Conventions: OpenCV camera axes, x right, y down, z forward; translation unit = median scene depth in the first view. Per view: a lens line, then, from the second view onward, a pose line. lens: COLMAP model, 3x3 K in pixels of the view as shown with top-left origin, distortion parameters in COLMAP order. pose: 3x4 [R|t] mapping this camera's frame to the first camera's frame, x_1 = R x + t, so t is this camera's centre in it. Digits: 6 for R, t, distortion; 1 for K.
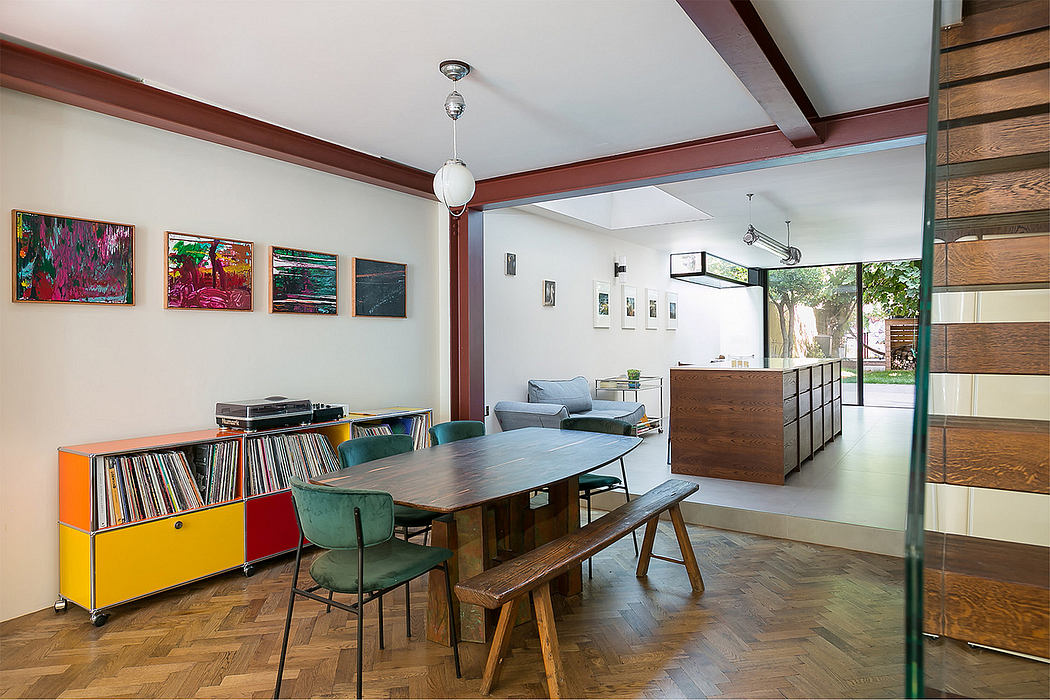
lens RADIAL K [[635.0, 0, 524.8], [0, 635.0, 327.8], [0, 0, 1]] dist [0.026865, -0.001734]
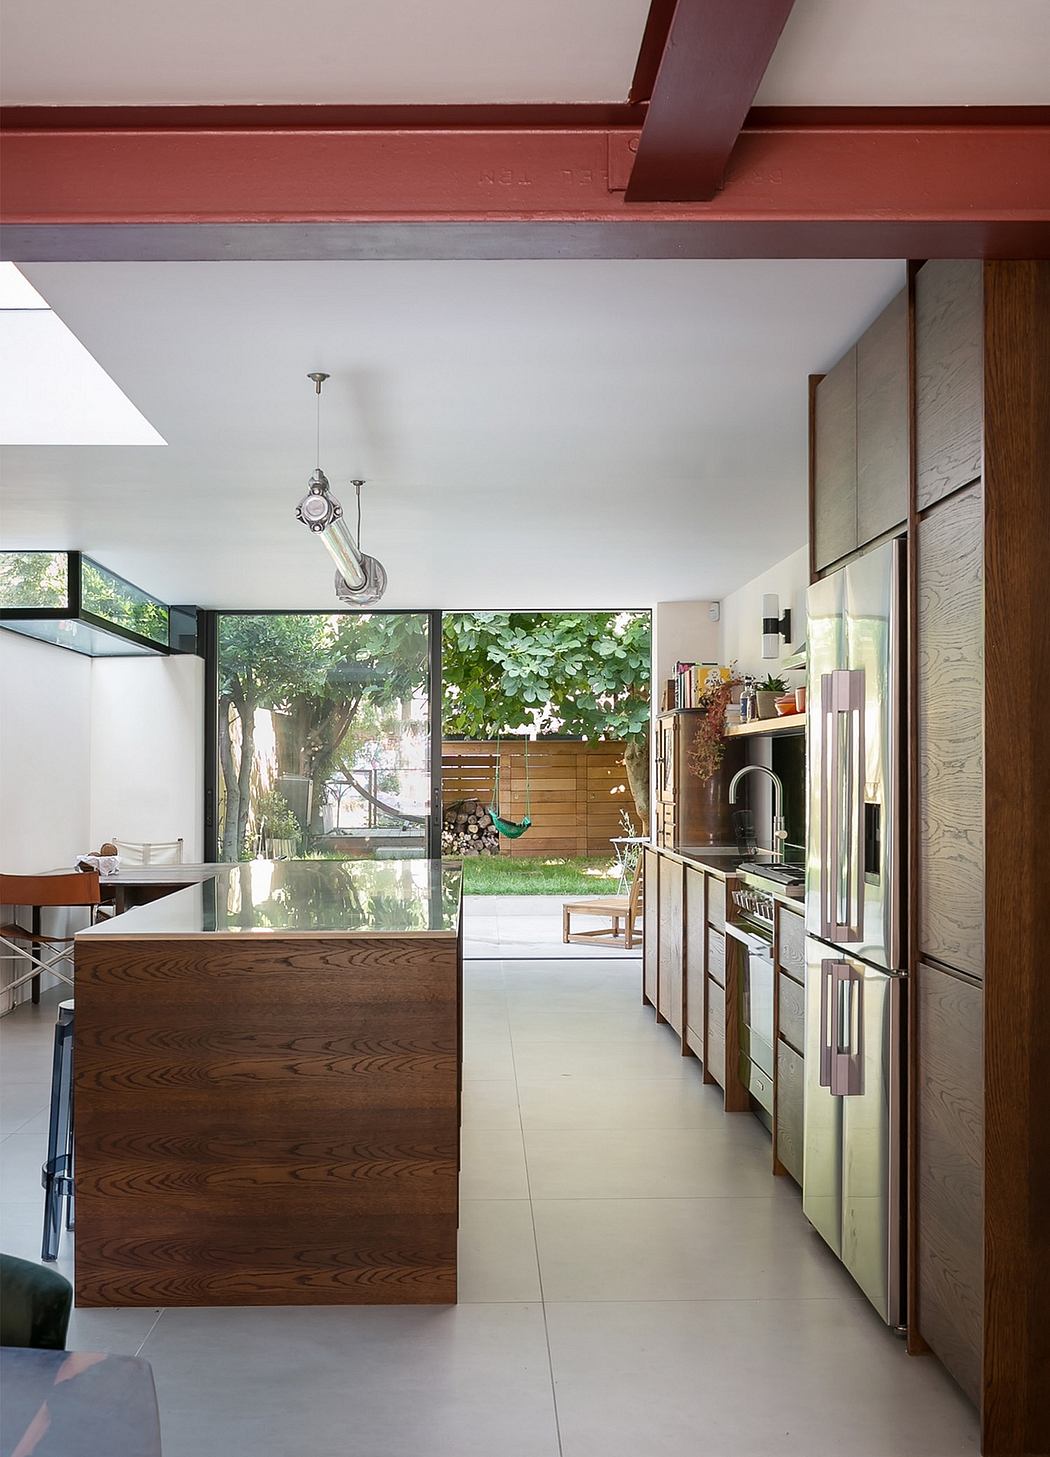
lens RADIAL K [[1575.8, 0, 525.0], [0, 1575.8, 728.5], [0, 0, 1]] dist [-0.001612, 0.001137]
pose [[0.822686, 0.018397, 0.568198, -0.010450], [-0.010200, 0.999793, -0.017603, -0.022649], [-0.568404, 0.008686, 0.822704, 0.353527]]
